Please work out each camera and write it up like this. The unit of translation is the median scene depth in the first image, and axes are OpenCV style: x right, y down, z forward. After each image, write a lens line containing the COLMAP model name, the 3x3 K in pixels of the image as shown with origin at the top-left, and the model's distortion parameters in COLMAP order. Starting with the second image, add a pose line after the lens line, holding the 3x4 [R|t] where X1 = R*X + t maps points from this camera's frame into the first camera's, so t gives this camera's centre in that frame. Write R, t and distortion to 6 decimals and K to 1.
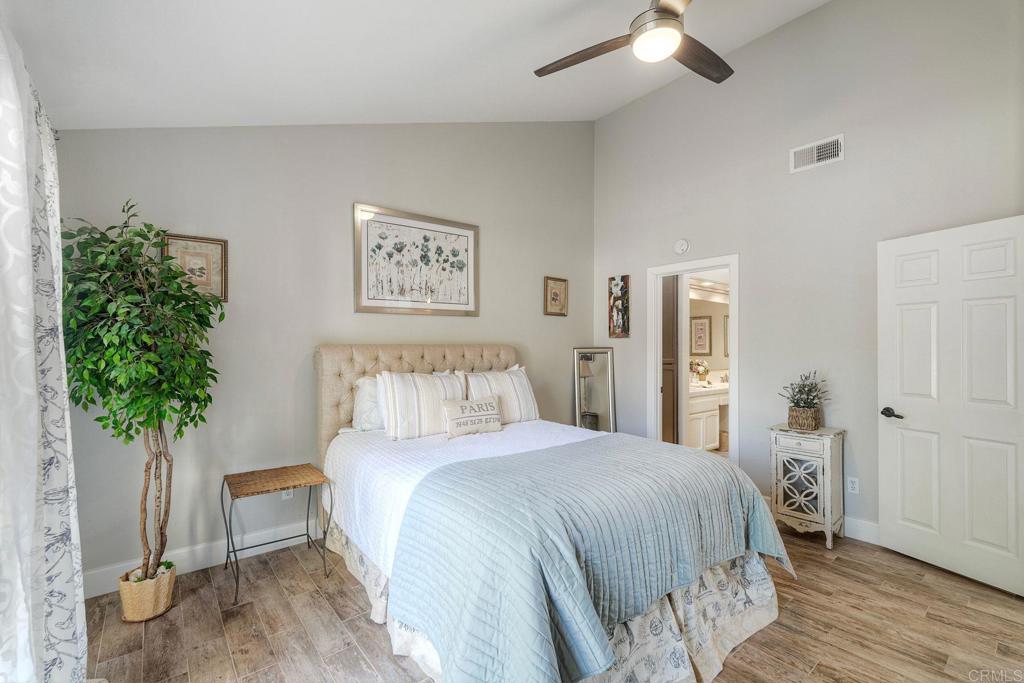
lens RADIAL K [[453.1, 0, 510.7], [0, 453.1, 342.9], [0, 0, 1]] dist [0.000869, 0.000430]
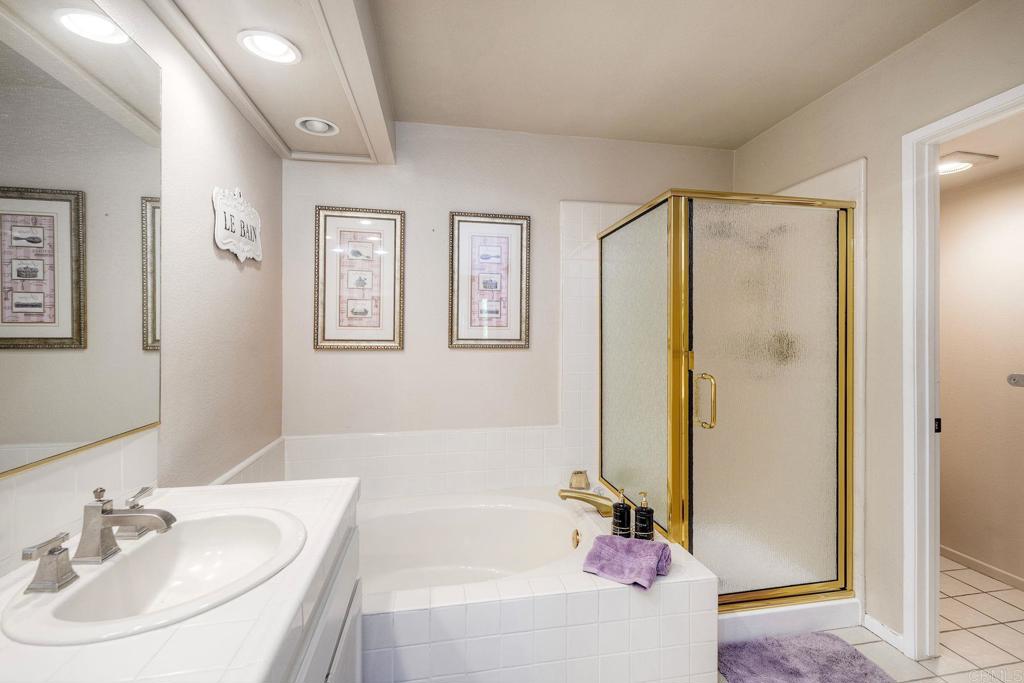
lens RADIAL K [[462.0, 0, 535.4], [0, 462.0, 333.8], [0, 0, 1]] dist [0.003591, 0.000602]
pose [[0.453456, 0.002074, 0.891276, 0.329859], [-0.013769, 0.999894, 0.004678, 0.015924], [-0.891172, -0.014393, 0.453436, 0.661595]]
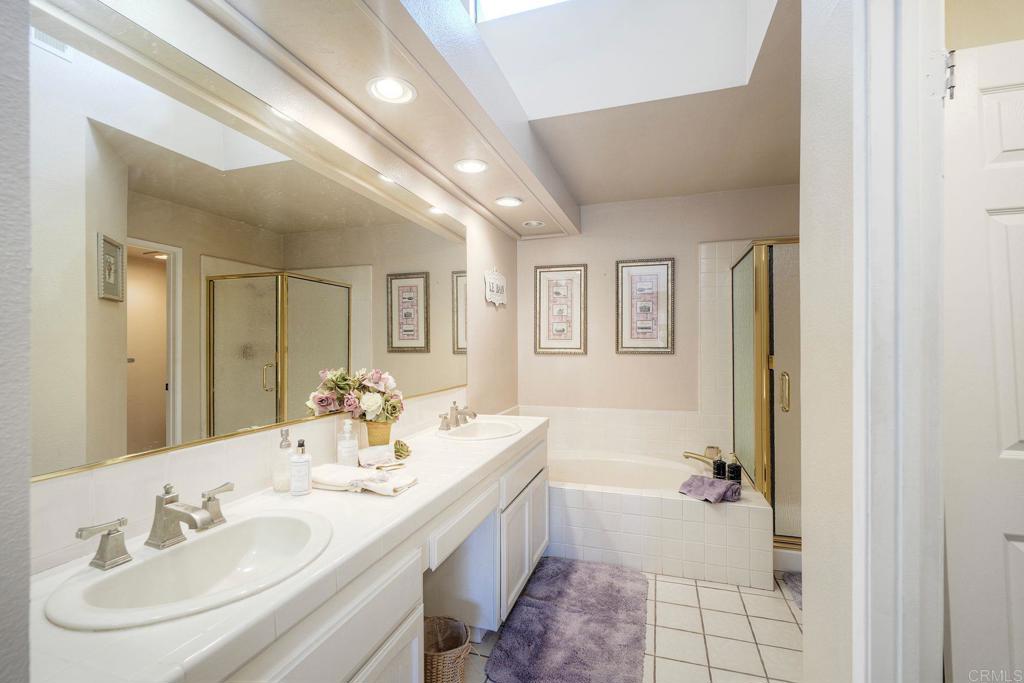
lens RADIAL K [[453.1, 0, 510.7], [0, 453.1, 342.9], [0, 0, 1]] dist [0.000869, 0.000430]
pose [[0.845019, -0.002407, 0.534730, 0.256077], [-0.003004, 0.999953, 0.009248, 0.013560], [-0.534727, -0.009421, 0.844972, 0.537152]]
